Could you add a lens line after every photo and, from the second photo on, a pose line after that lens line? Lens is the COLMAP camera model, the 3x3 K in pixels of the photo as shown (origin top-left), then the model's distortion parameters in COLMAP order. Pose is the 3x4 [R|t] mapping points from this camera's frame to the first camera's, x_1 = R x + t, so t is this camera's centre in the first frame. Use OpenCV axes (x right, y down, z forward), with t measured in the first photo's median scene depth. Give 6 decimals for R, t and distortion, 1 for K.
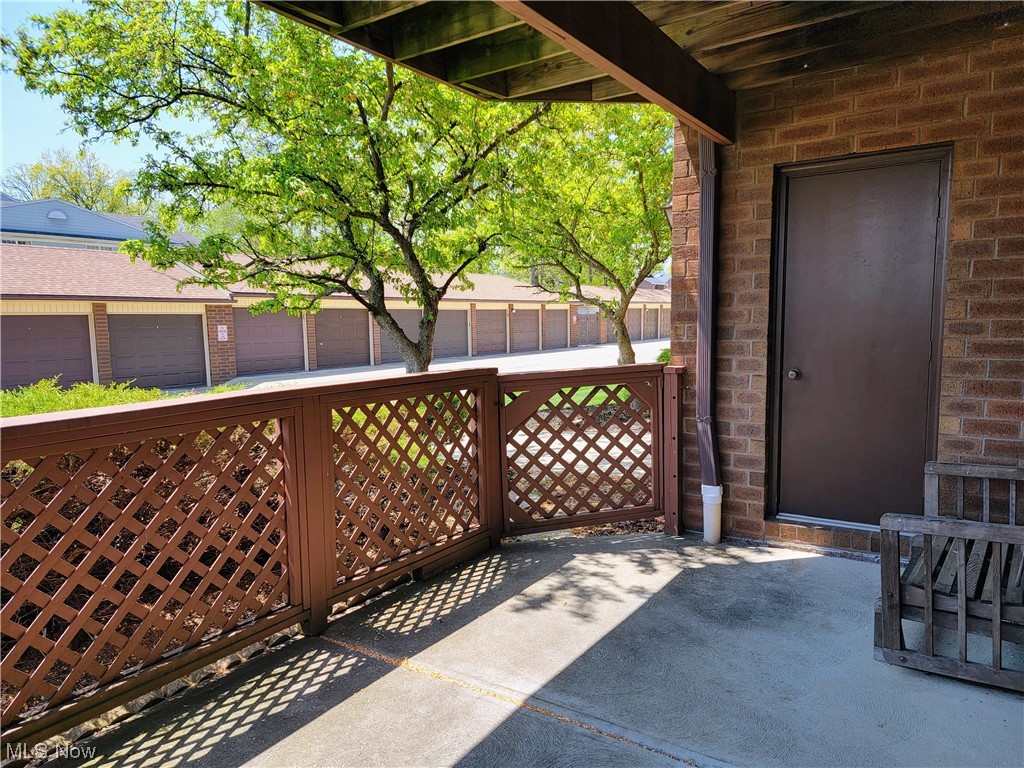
lens RADIAL K [[705.9, 0, 514.1], [0, 705.9, 385.7], [0, 0, 1]] dist [0.065167, -0.034291]
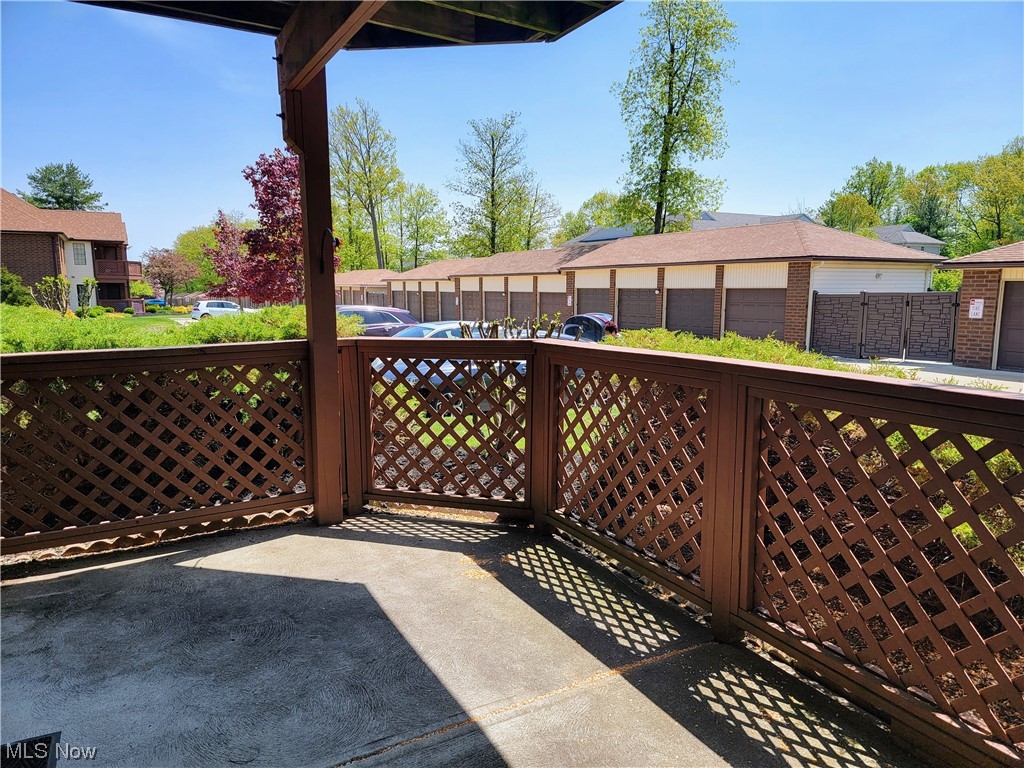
lens RADIAL K [[705.9, 0, 520.9], [0, 705.9, 386.0], [0, 0, 1]] dist [0.065167, -0.034291]
pose [[-0.459367, 0.132329, -0.878334, 0.629135], [-0.086945, 0.977393, 0.192725, -0.121435], [0.883981, 0.164898, -0.437477, 1.215395]]
